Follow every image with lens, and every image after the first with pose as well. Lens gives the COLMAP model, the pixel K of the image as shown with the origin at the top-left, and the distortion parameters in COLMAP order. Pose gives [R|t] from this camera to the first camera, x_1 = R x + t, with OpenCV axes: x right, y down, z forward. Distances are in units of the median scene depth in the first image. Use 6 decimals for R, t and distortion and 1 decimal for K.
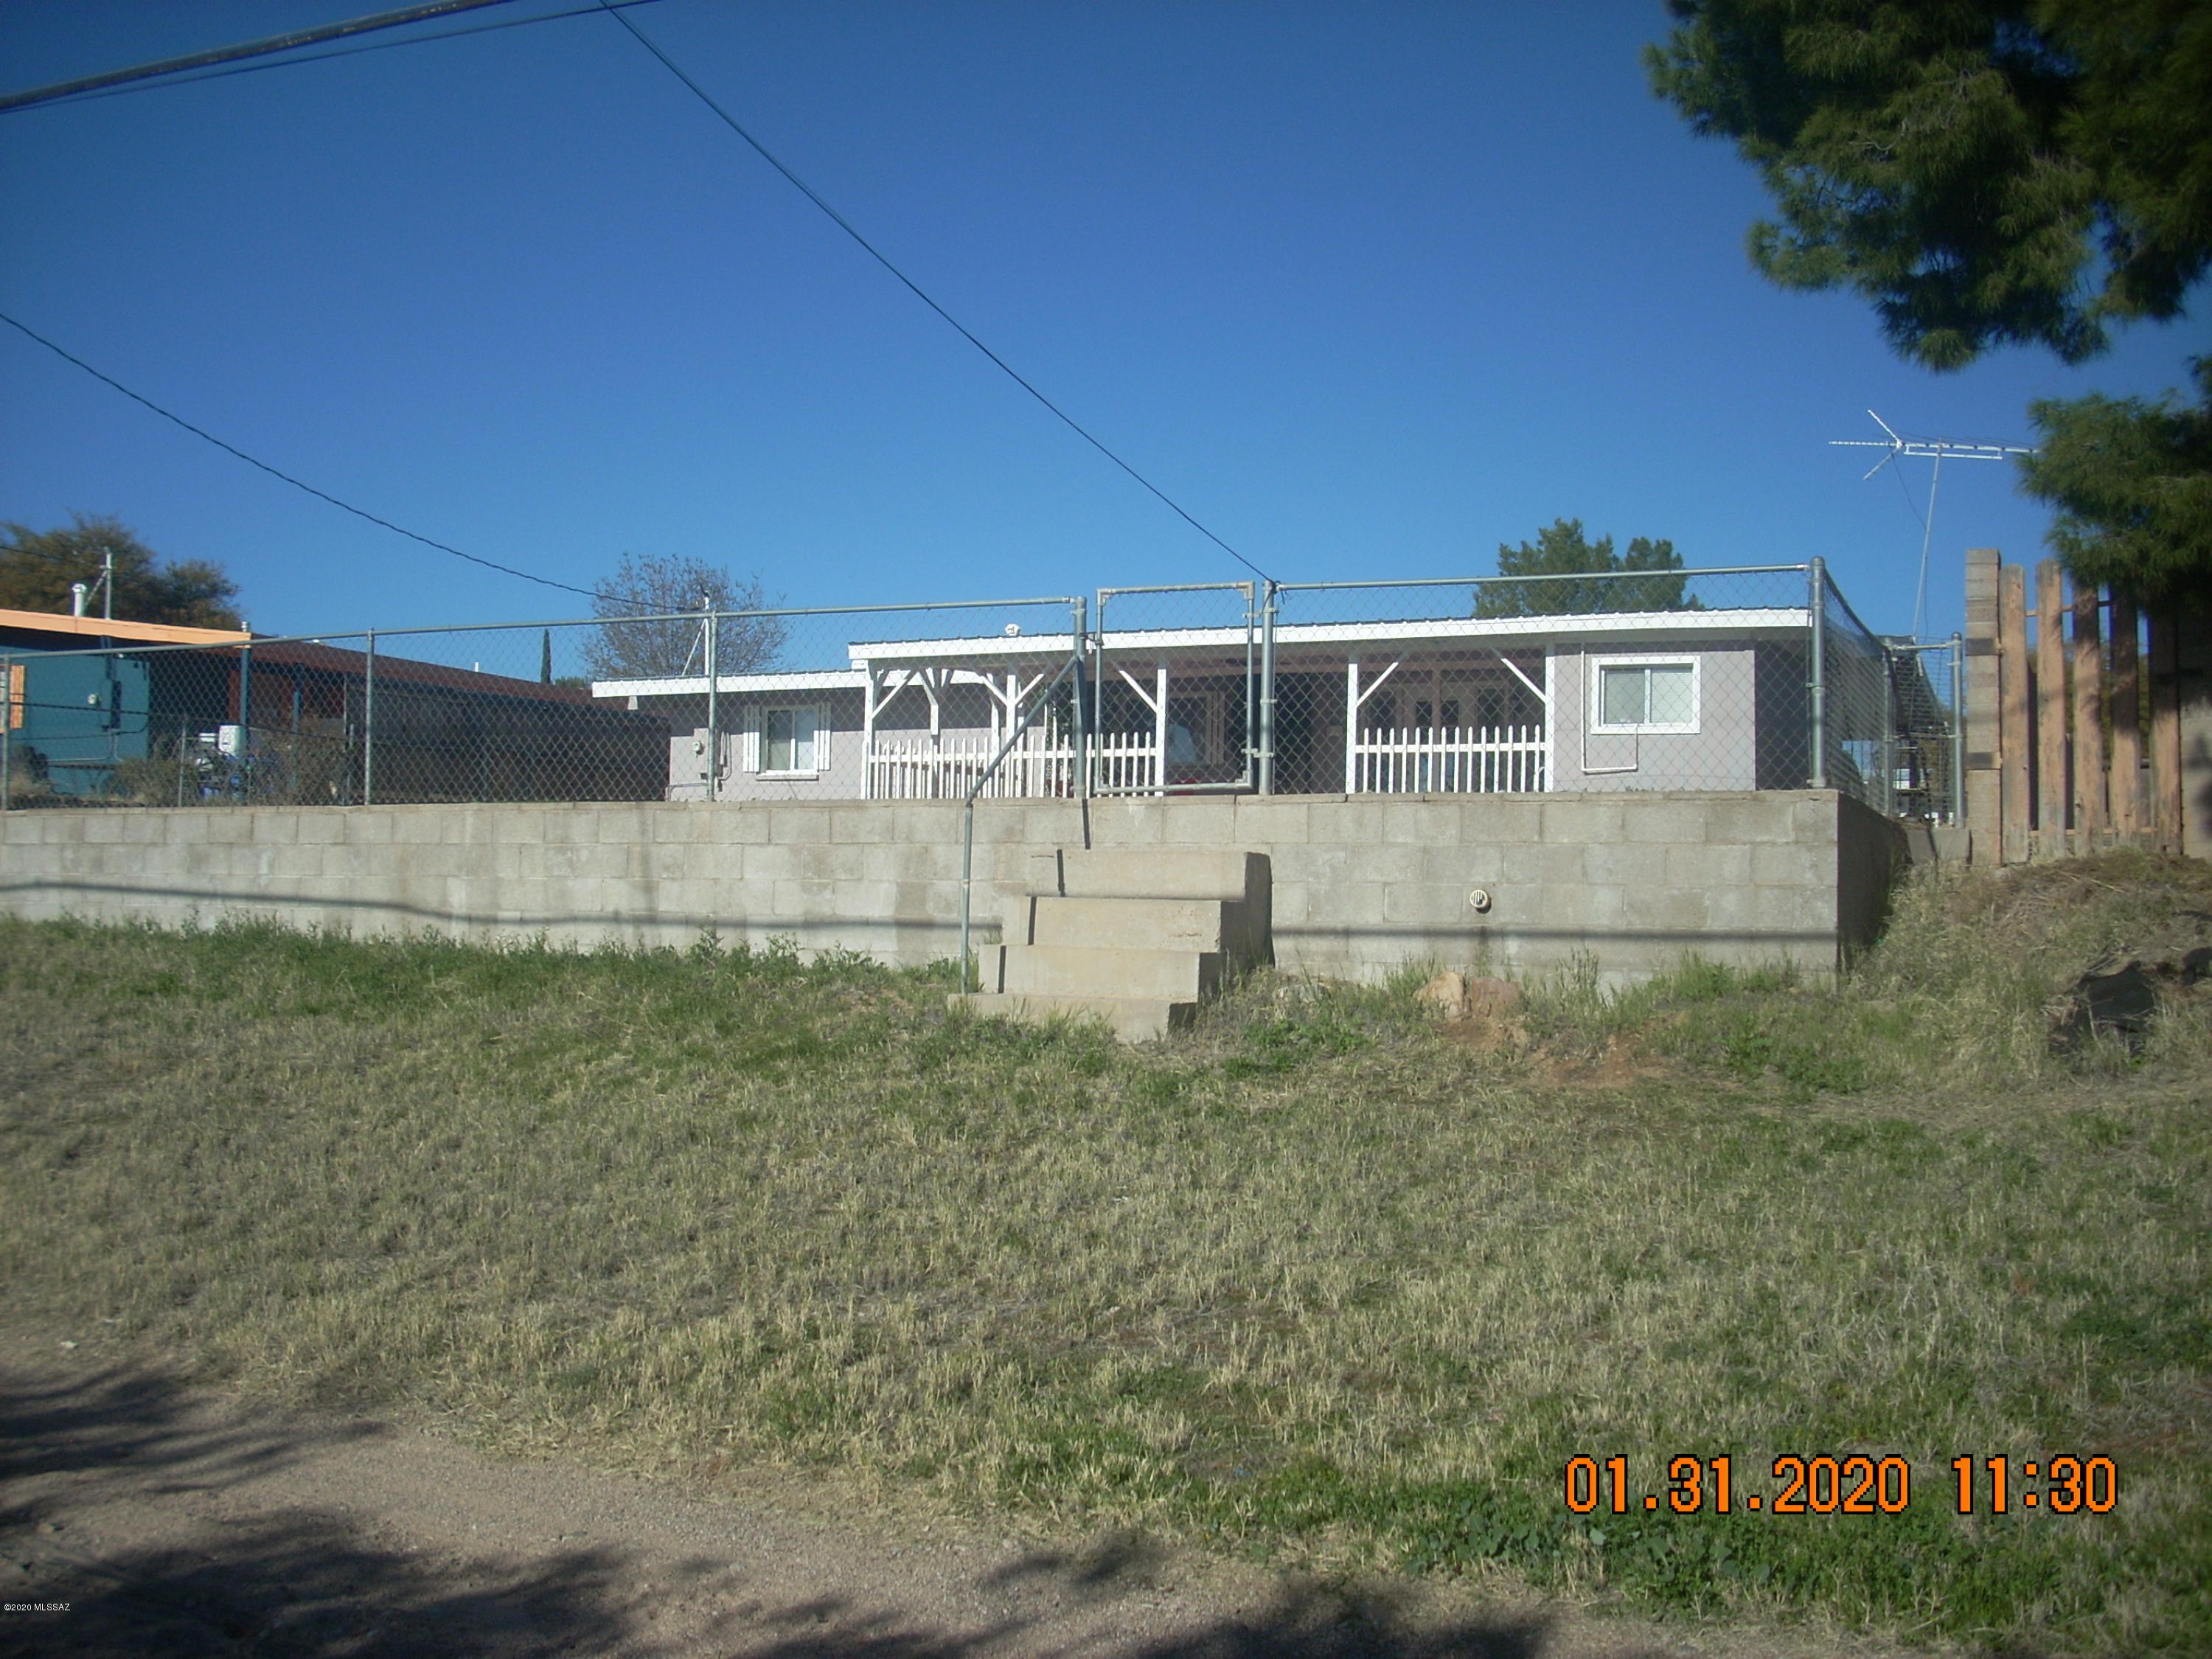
lens RADIAL K [[2360.9, 0, 1106.0], [0, 2360.9, 829.5], [0, 0, 1]] dist [-0.143019, 0.037925]
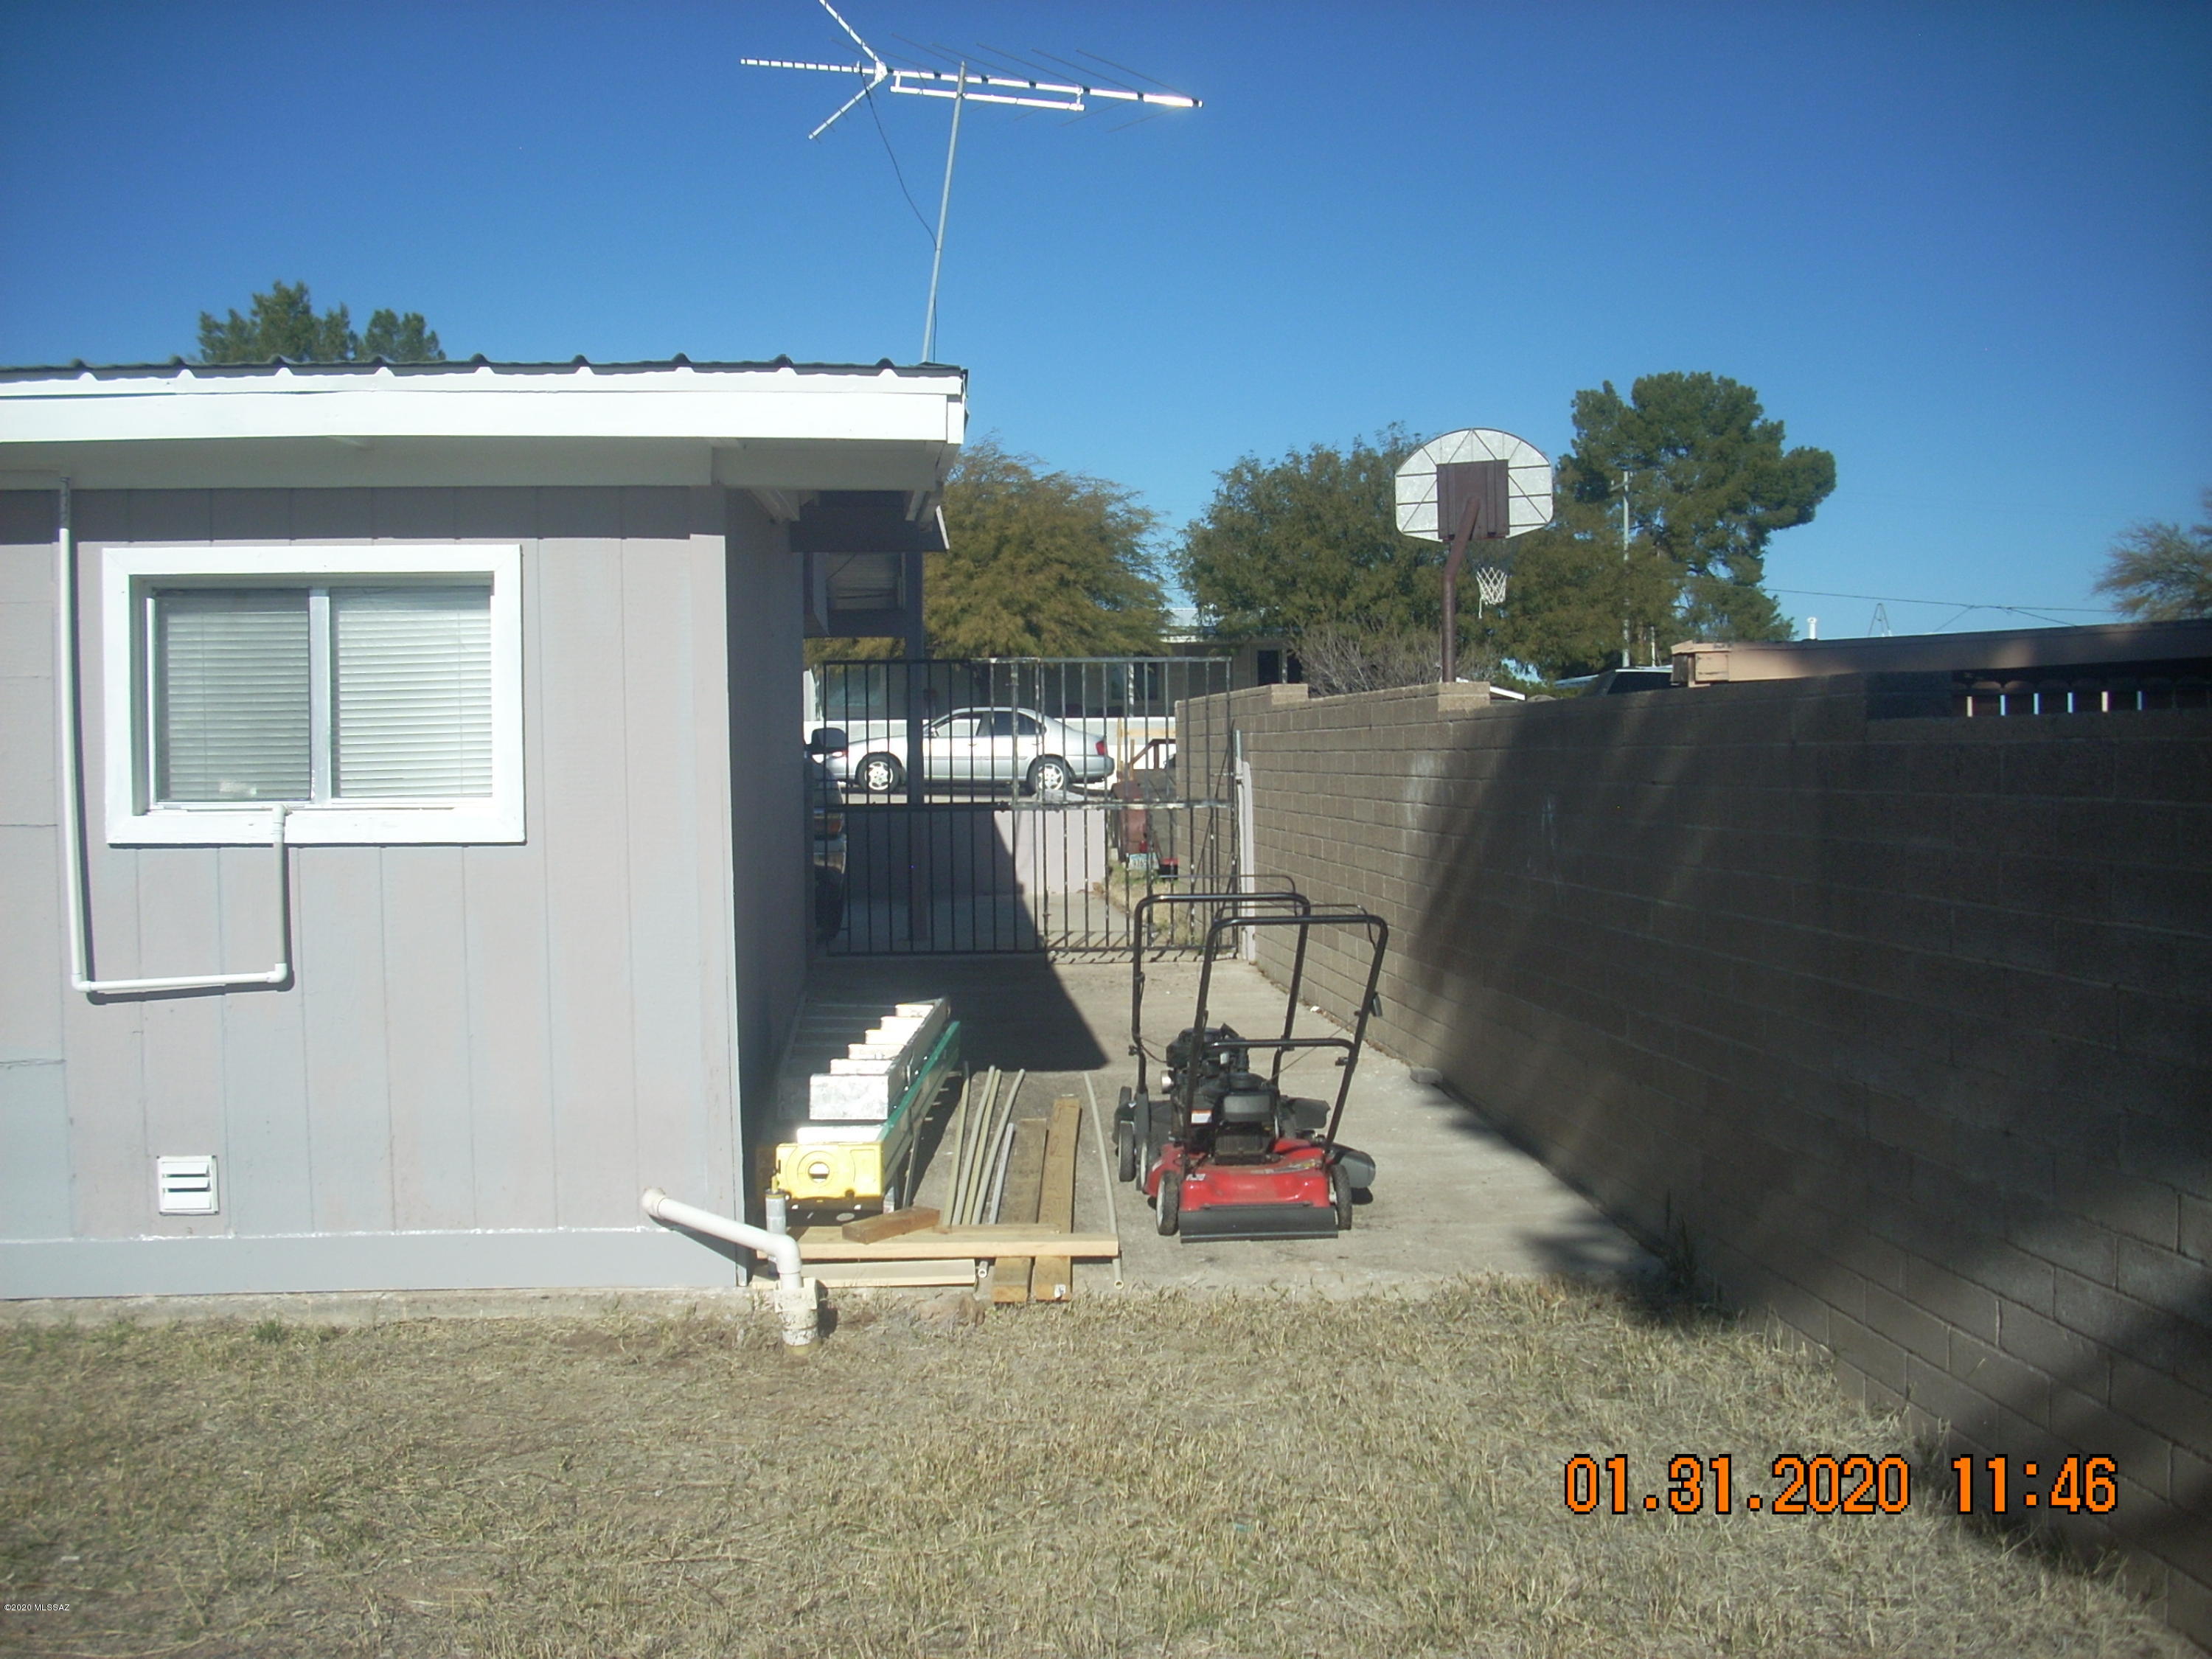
lens RADIAL K [[2360.9, 0, 1106.0], [0, 2360.9, 829.5], [0, 0, 1]] dist [-0.143019, 0.037925]
pose [[0.868688, -0.048181, 0.493012, 0.047954], [0.005809, 0.996181, 0.087119, -0.017297], [-0.495326, -0.072815, 0.865650, 0.195819]]
